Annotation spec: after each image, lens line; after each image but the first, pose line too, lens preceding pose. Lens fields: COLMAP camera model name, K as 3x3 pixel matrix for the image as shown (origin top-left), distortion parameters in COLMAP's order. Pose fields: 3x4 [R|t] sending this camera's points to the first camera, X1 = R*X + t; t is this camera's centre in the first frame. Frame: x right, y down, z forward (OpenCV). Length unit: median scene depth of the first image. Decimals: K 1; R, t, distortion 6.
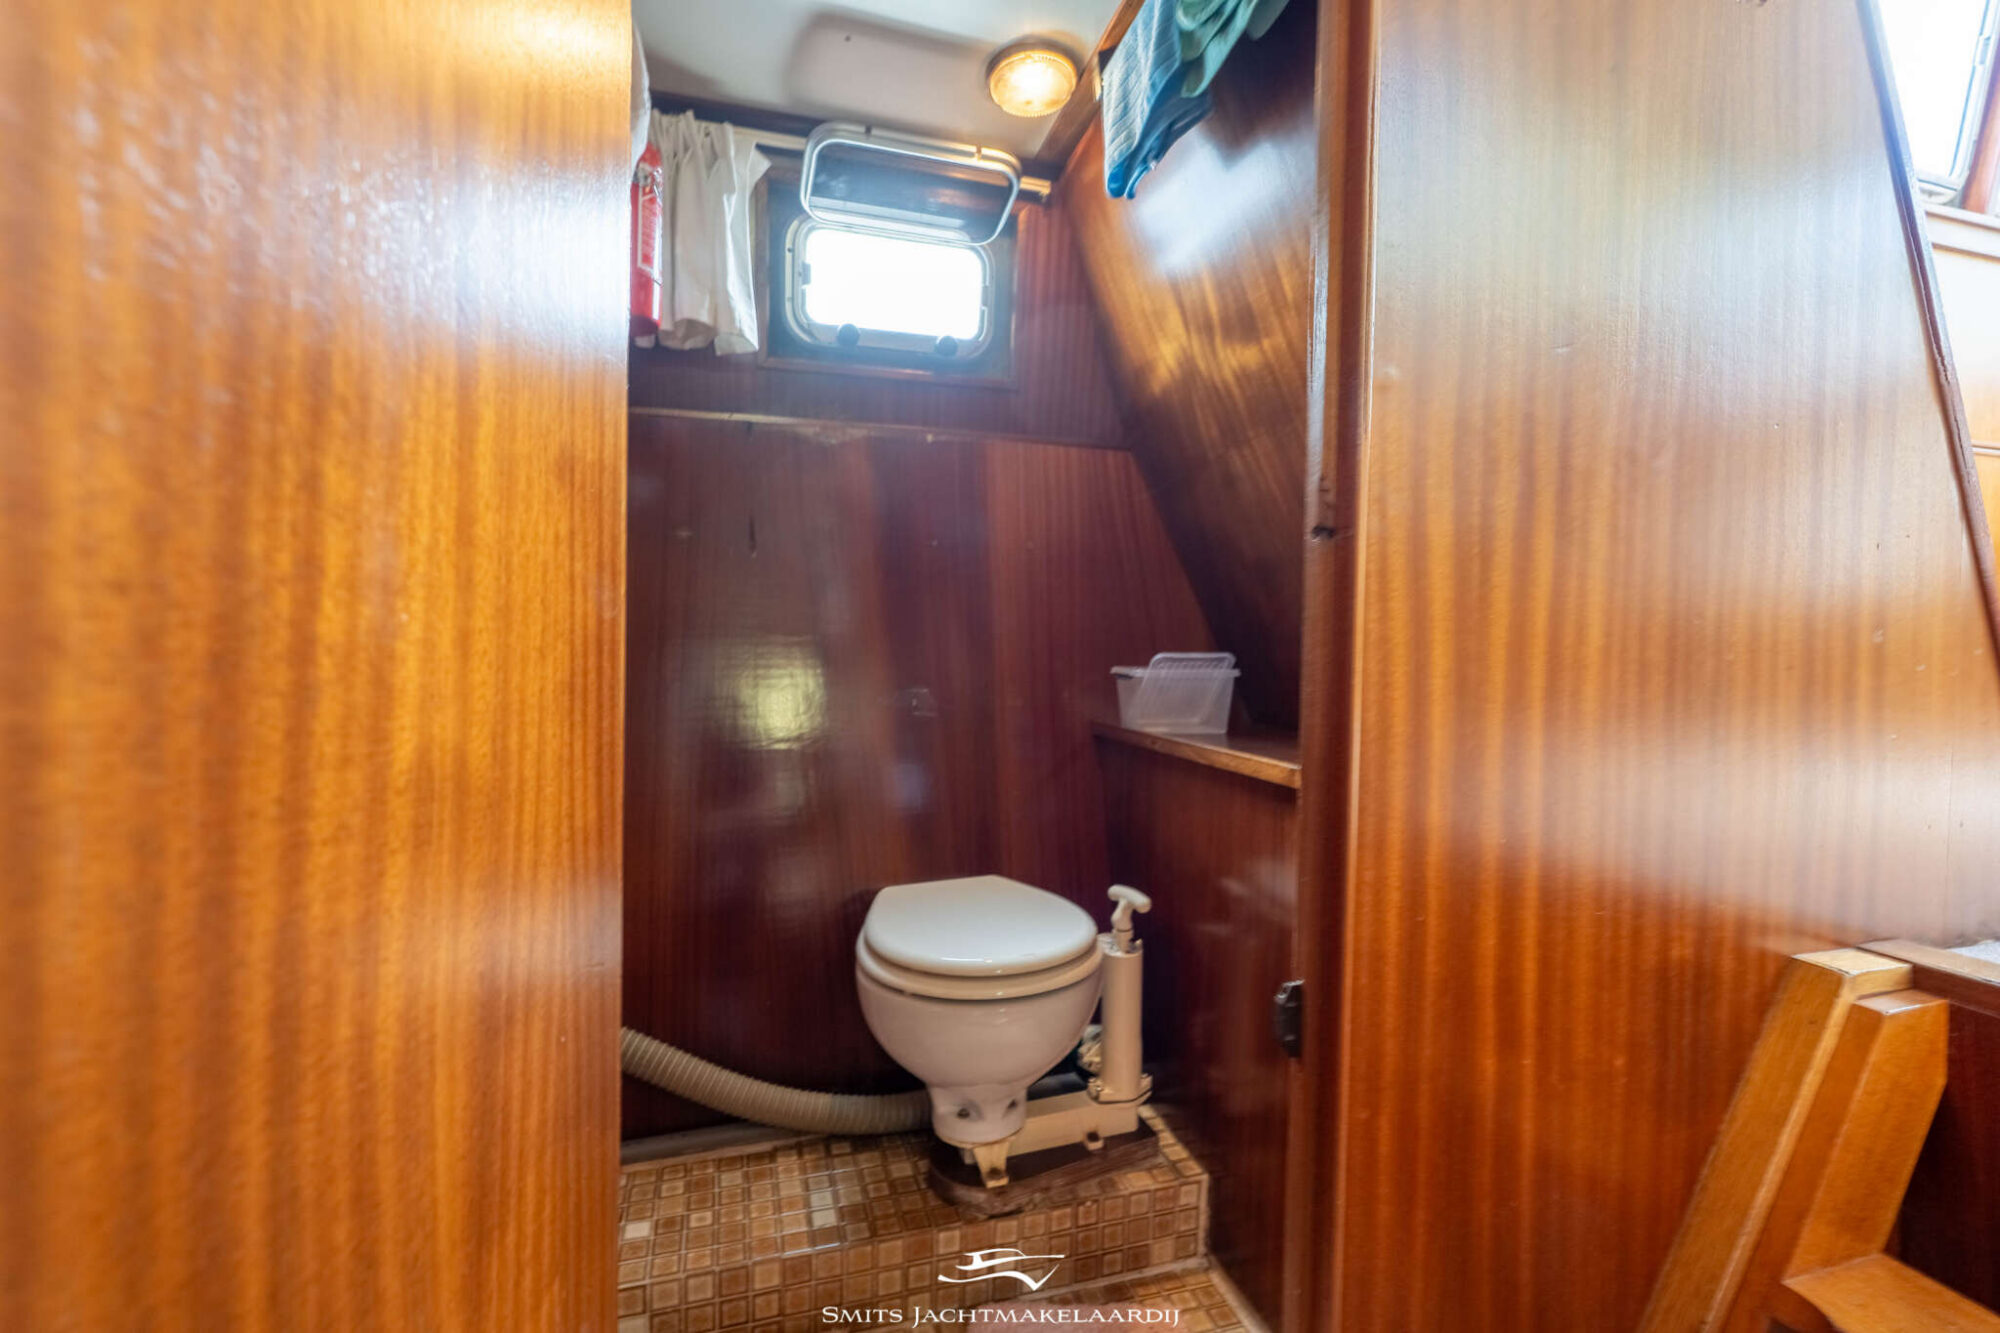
lens RADIAL K [[882.6, 0, 1014.3], [0, 882.6, 662.9], [0, 0, 1]] dist [-0.001860, -0.000516]
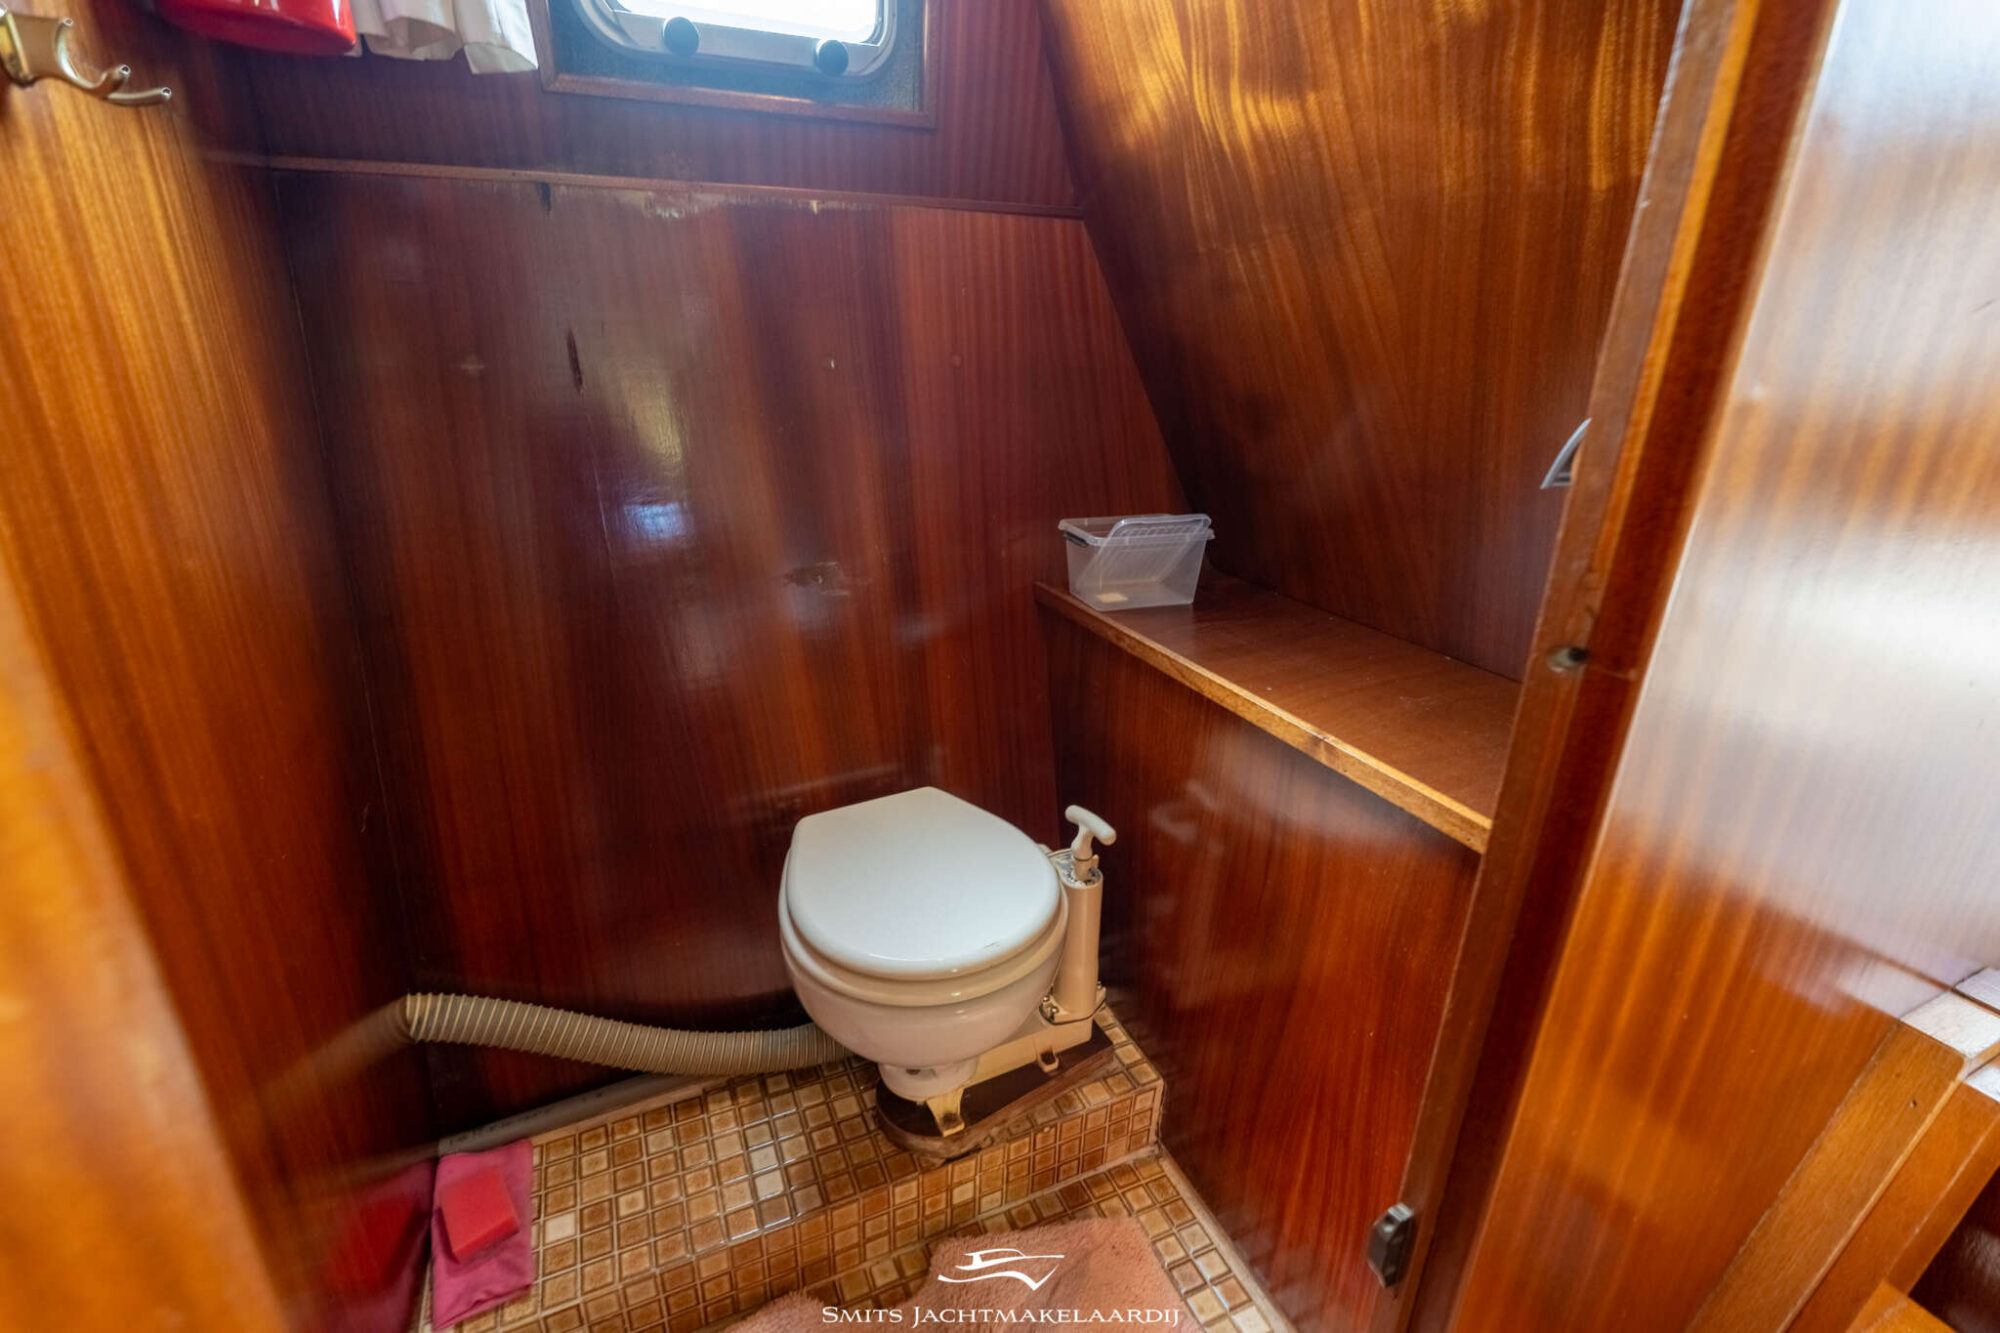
lens RADIAL K [[883.5, 0, 1006.4], [0, 883.5, 665.2], [0, 0, 1]] dist [0.001404, 0.000584]
pose [[0.992941, -0.037387, 0.112562, -0.048142], [-0.001015, 0.946306, 0.323270, -0.176797], [-0.118604, -0.321103, 0.939588, 0.249928]]
